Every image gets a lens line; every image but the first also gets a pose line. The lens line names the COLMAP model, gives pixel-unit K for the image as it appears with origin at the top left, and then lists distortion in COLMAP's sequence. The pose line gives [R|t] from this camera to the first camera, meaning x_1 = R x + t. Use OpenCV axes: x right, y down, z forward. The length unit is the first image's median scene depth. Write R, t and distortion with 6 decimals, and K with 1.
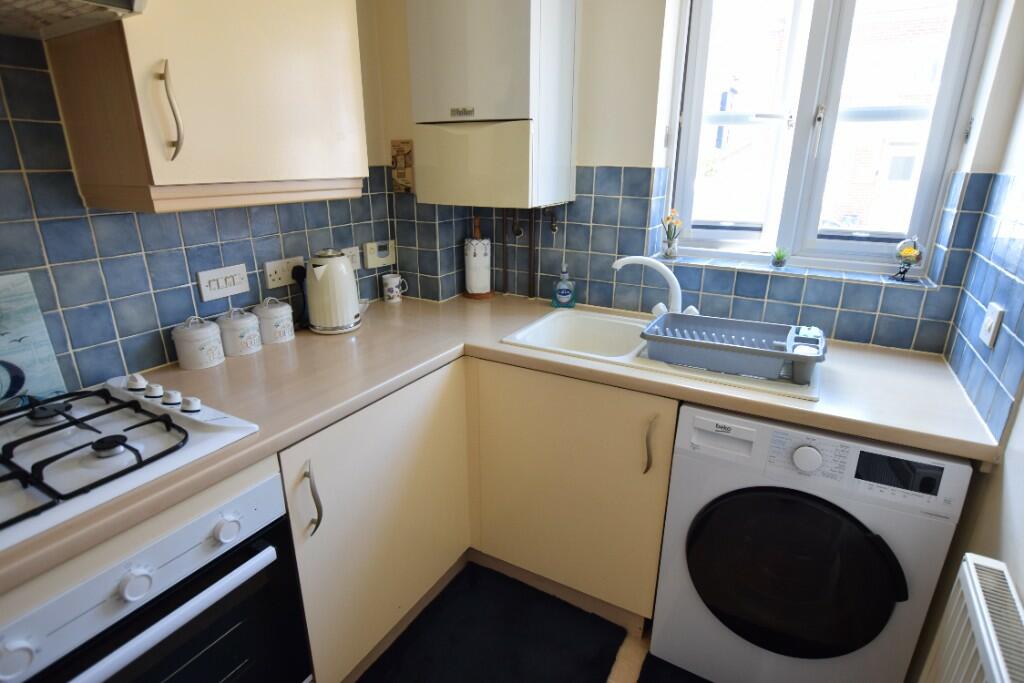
lens RADIAL K [[536.6, 0, 512.0], [0, 536.6, 341.5], [0, 0, 1]] dist [0.001592, 0.000413]
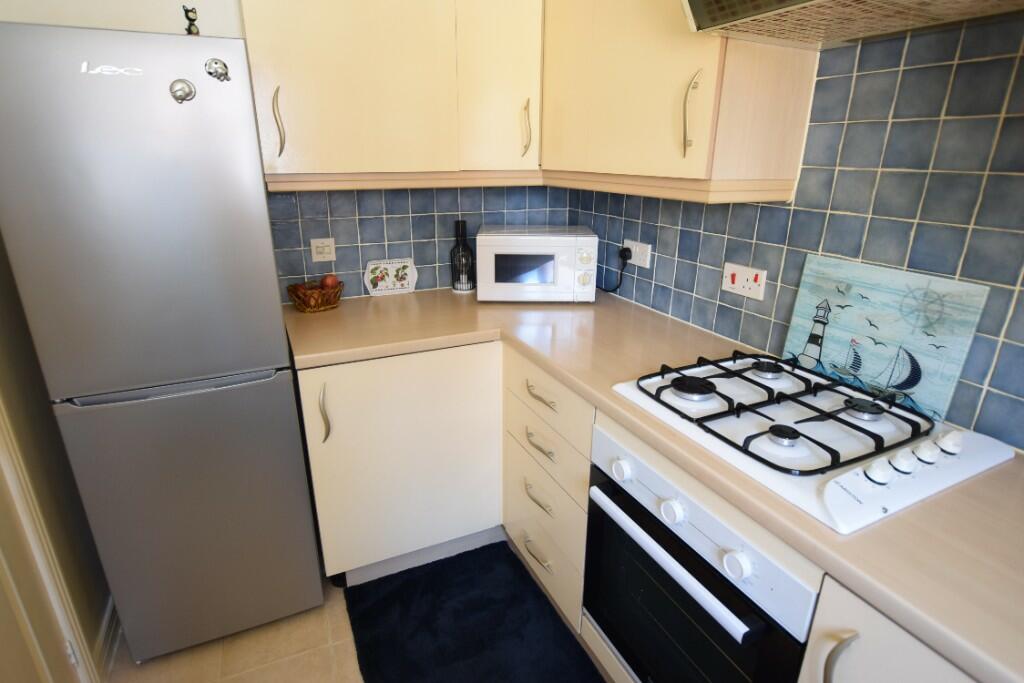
lens RADIAL K [[535.7, 0, 512.0], [0, 535.7, 341.5], [0, 0, 1]] dist [-0.002927, -0.000742]
pose [[-0.568639, 0.269340, -0.777243, 0.257096], [-0.273592, 0.829155, 0.487492, -0.266700], [0.775756, 0.489854, -0.397800, 0.776916]]
